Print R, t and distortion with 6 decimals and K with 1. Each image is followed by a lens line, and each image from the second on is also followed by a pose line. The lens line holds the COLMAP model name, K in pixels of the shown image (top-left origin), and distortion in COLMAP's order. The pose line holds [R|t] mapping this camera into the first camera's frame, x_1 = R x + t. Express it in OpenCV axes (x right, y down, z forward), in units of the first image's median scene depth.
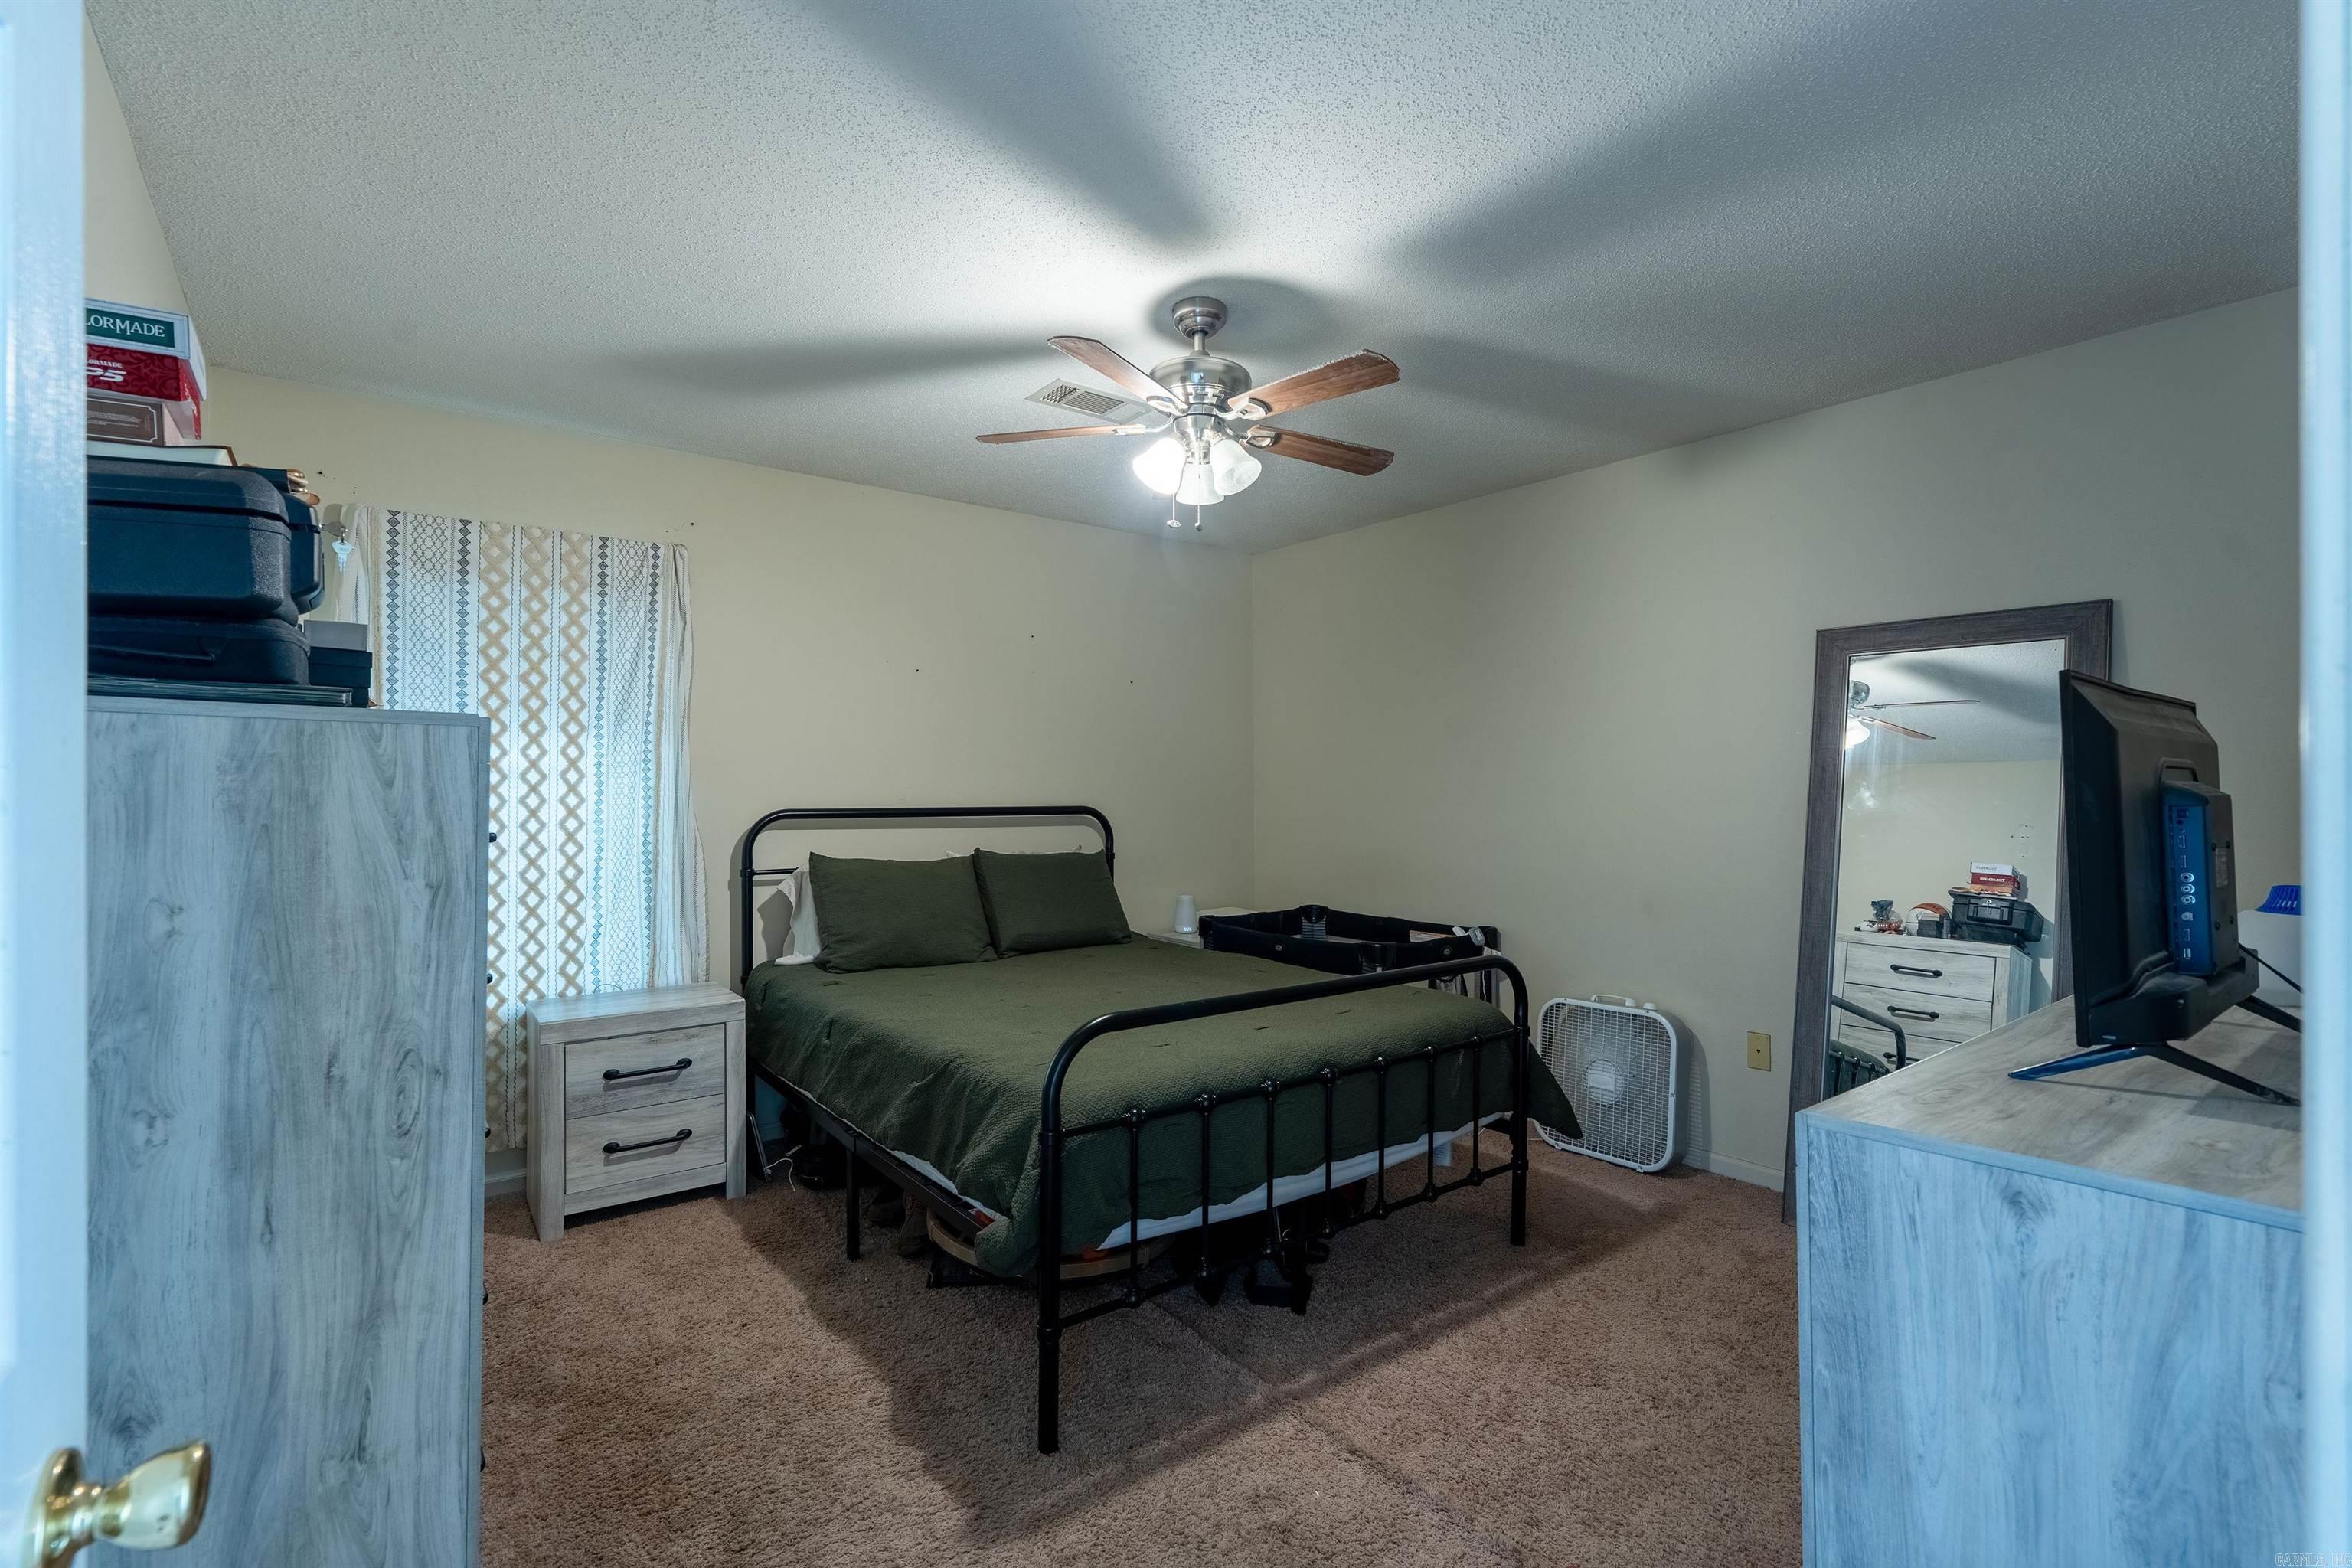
lens RADIAL K [[1062.2, 0, 1177.0], [0, 1062.2, 781.6], [0, 0, 1]] dist [-0.002562, 0.001287]
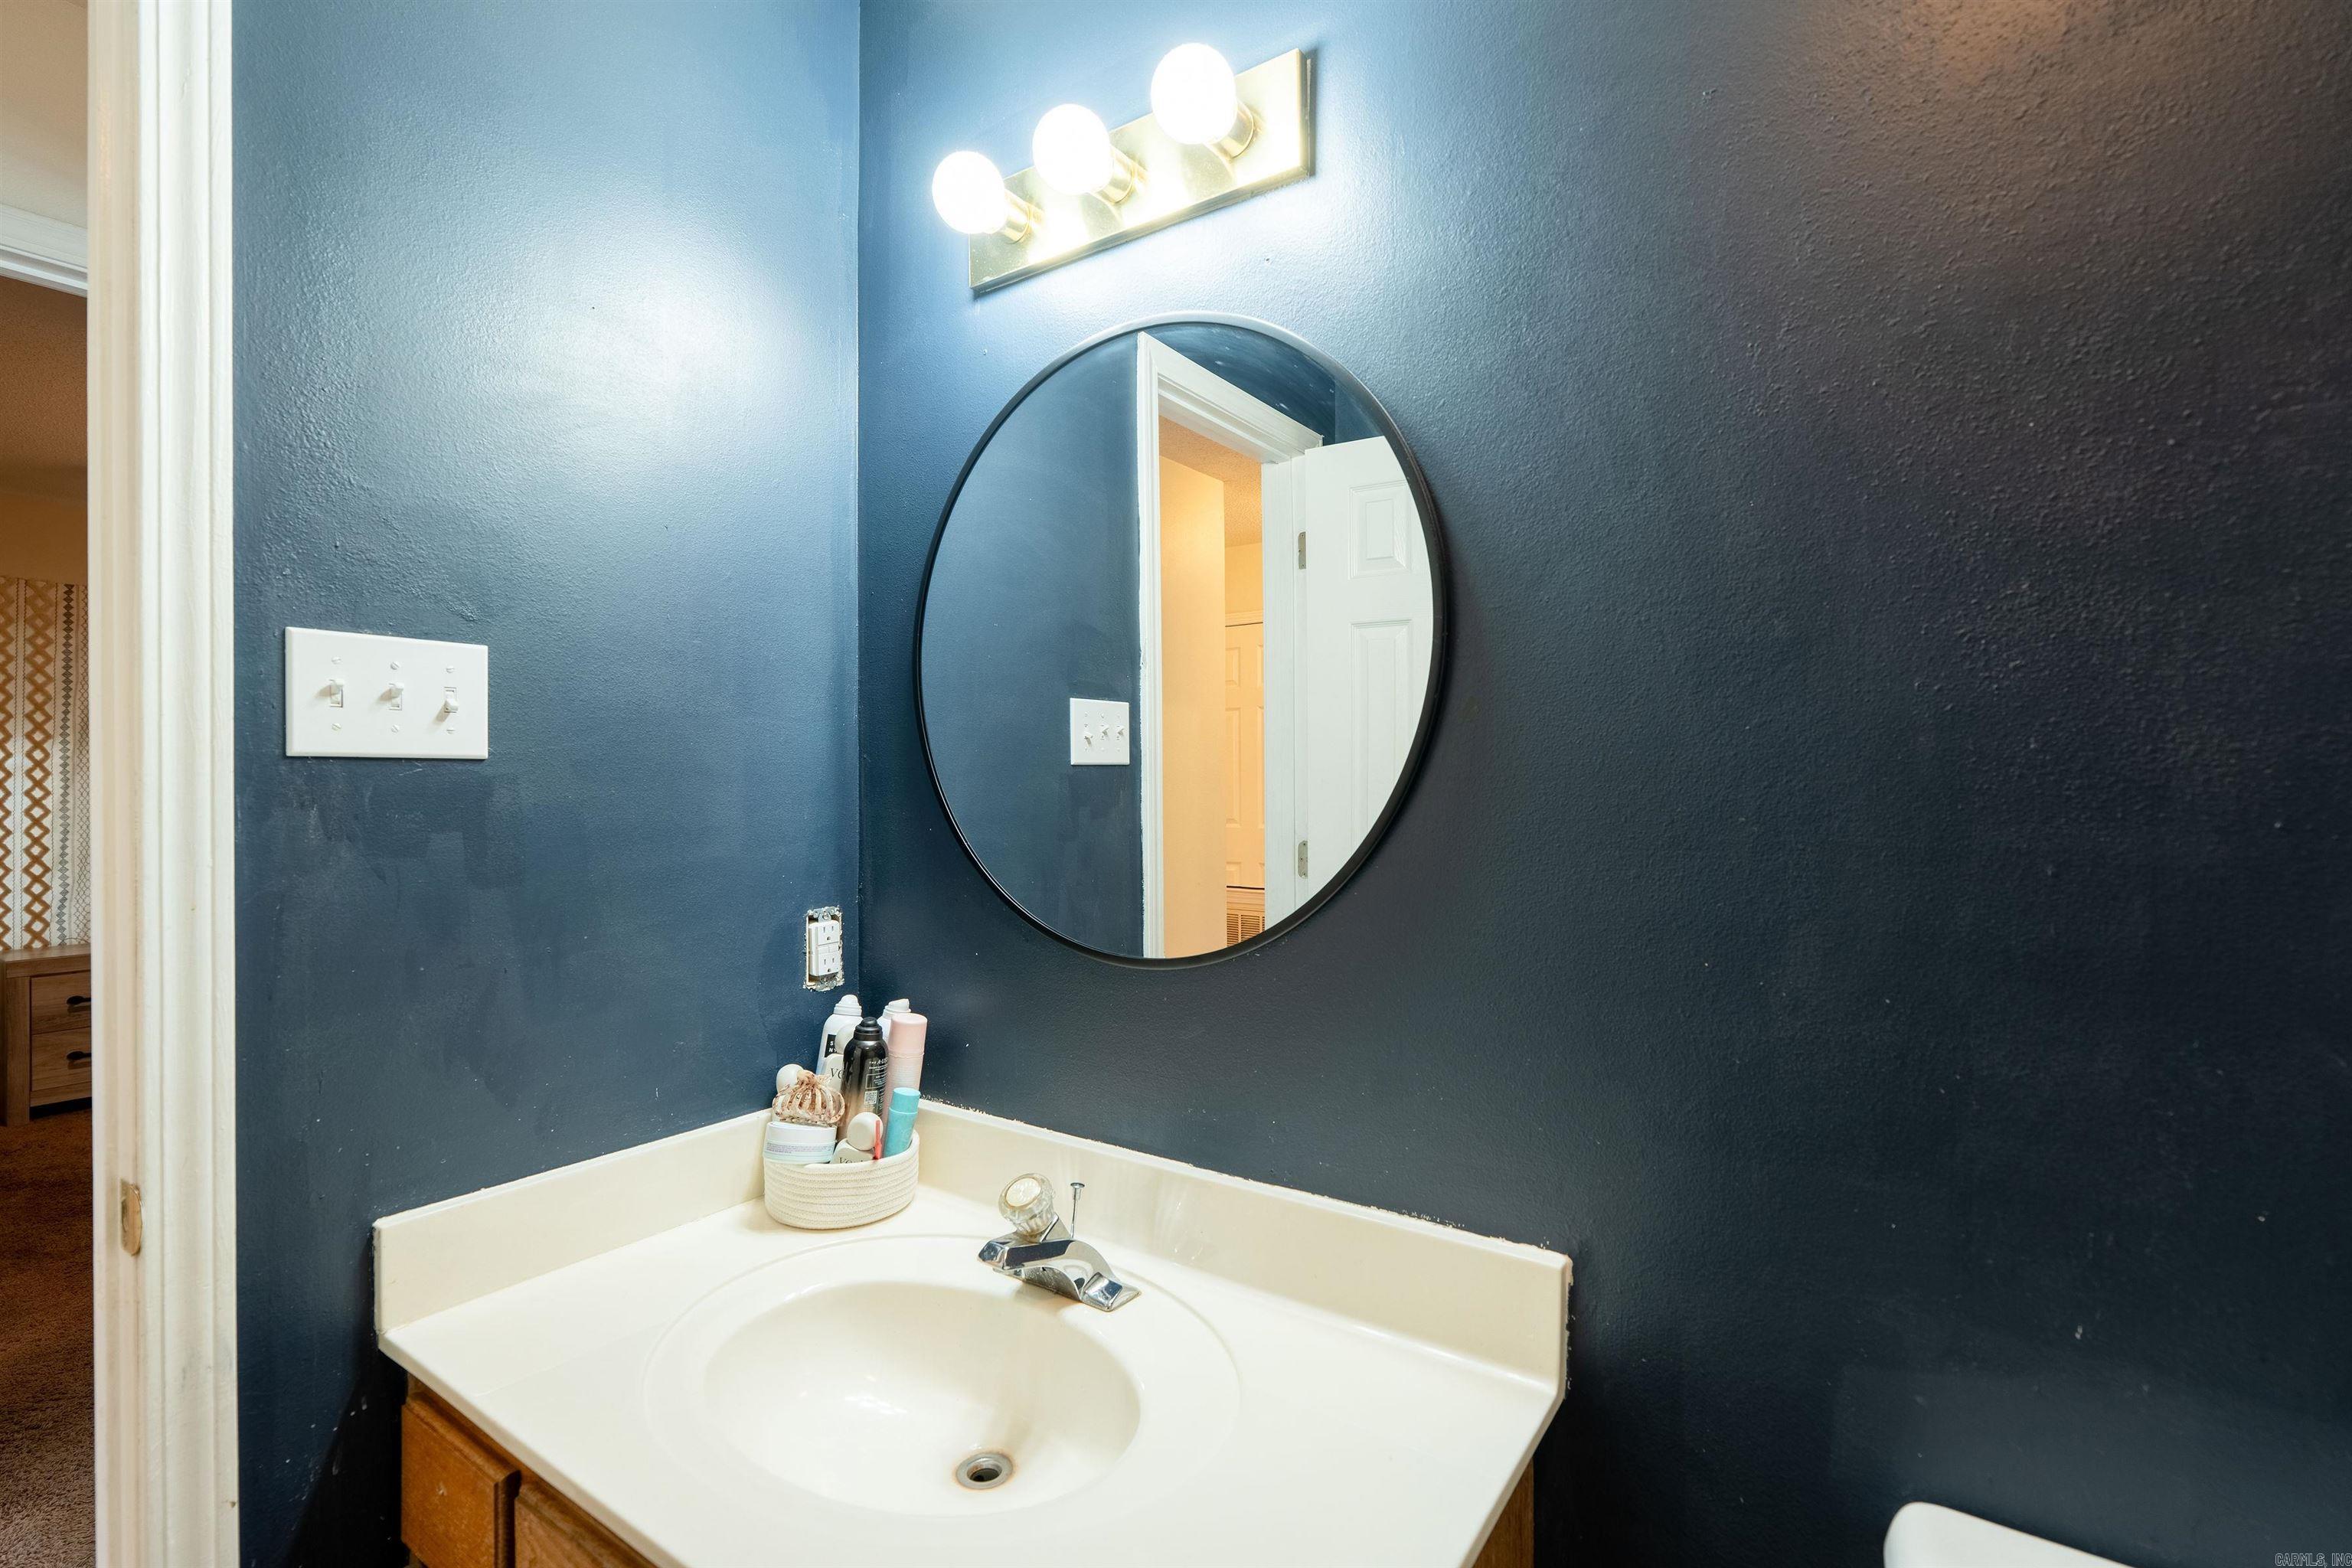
lens RADIAL K [[1062.2, 0, 1178.3], [0, 1062.2, 783.3], [0, 0, 1]] dist [-0.002562, 0.001287]
pose [[0.956000, 0.001183, 0.293364, 0.361118], [-0.002983, 0.999979, 0.005688, -0.005355], [-0.293351, -0.006313, 0.955984, -0.611255]]
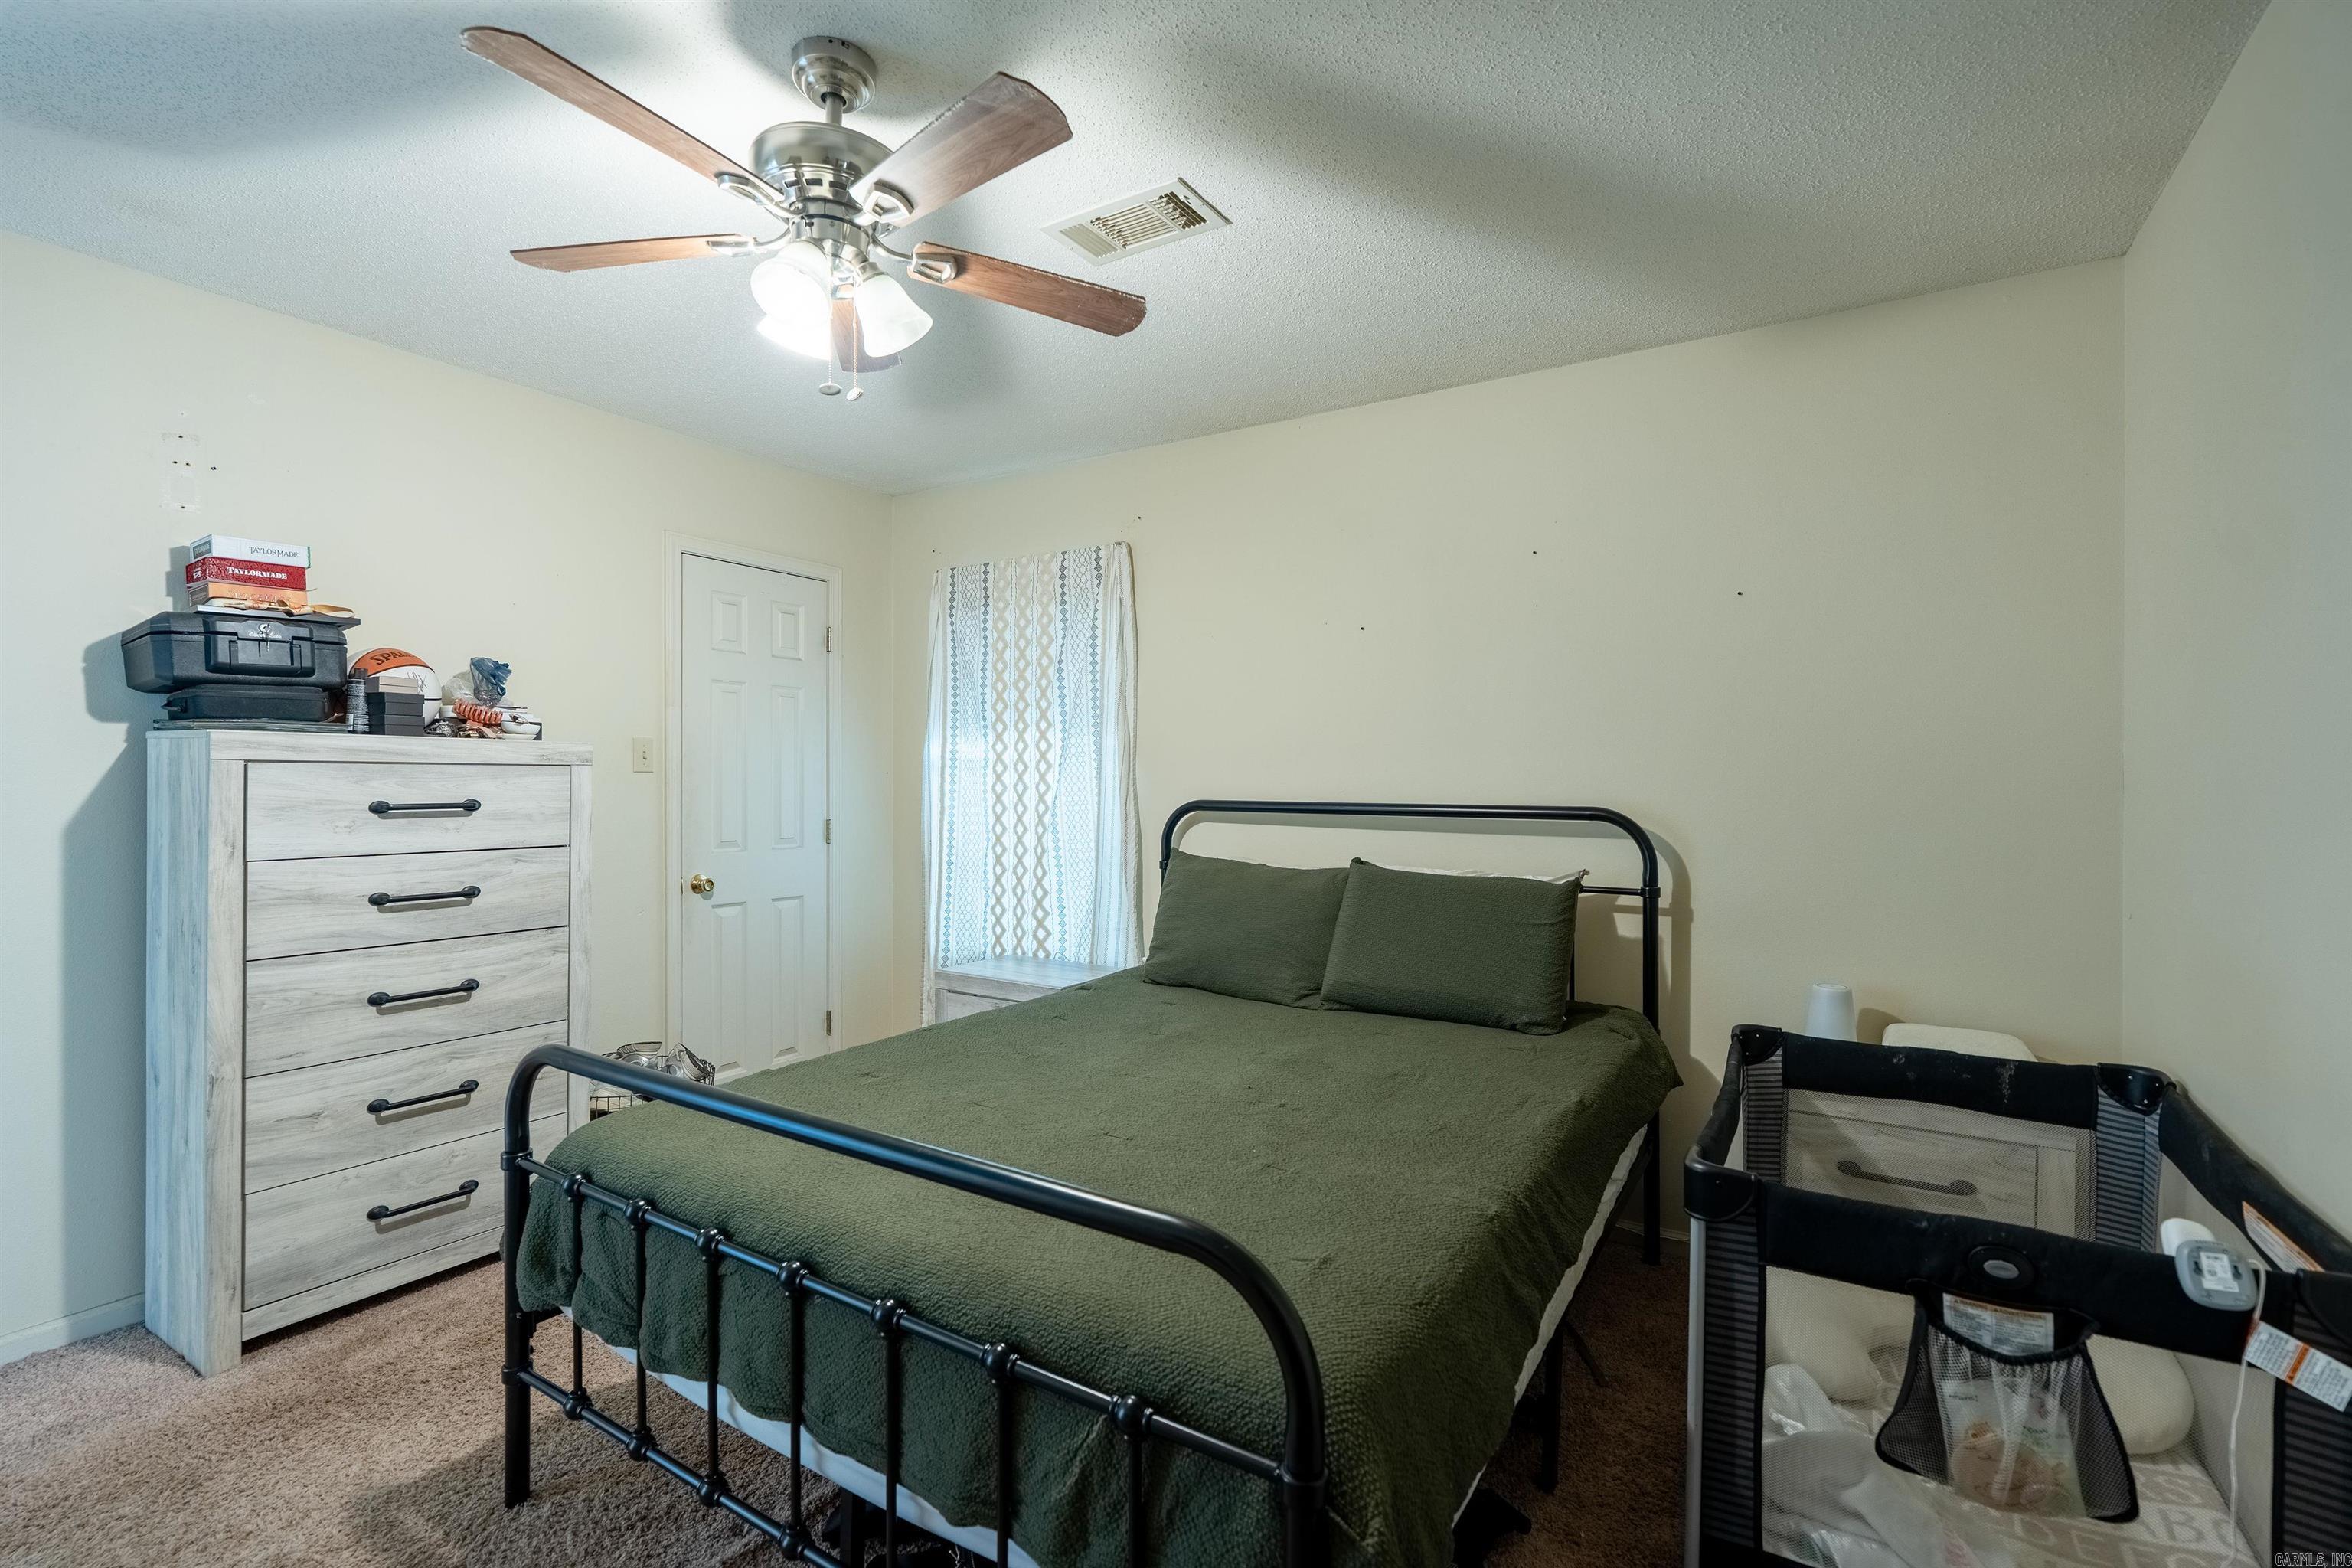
lens RADIAL K [[1062.2, 0, 1174.4], [0, 1062.2, 787.8], [0, 0, 1]] dist [-0.002562, 0.001287]
pose [[0.332388, 0.009672, -0.943093, 0.568543], [0.001953, 0.999938, 0.010943, 0.005479], [0.943141, -0.005479, 0.332348, 0.762710]]
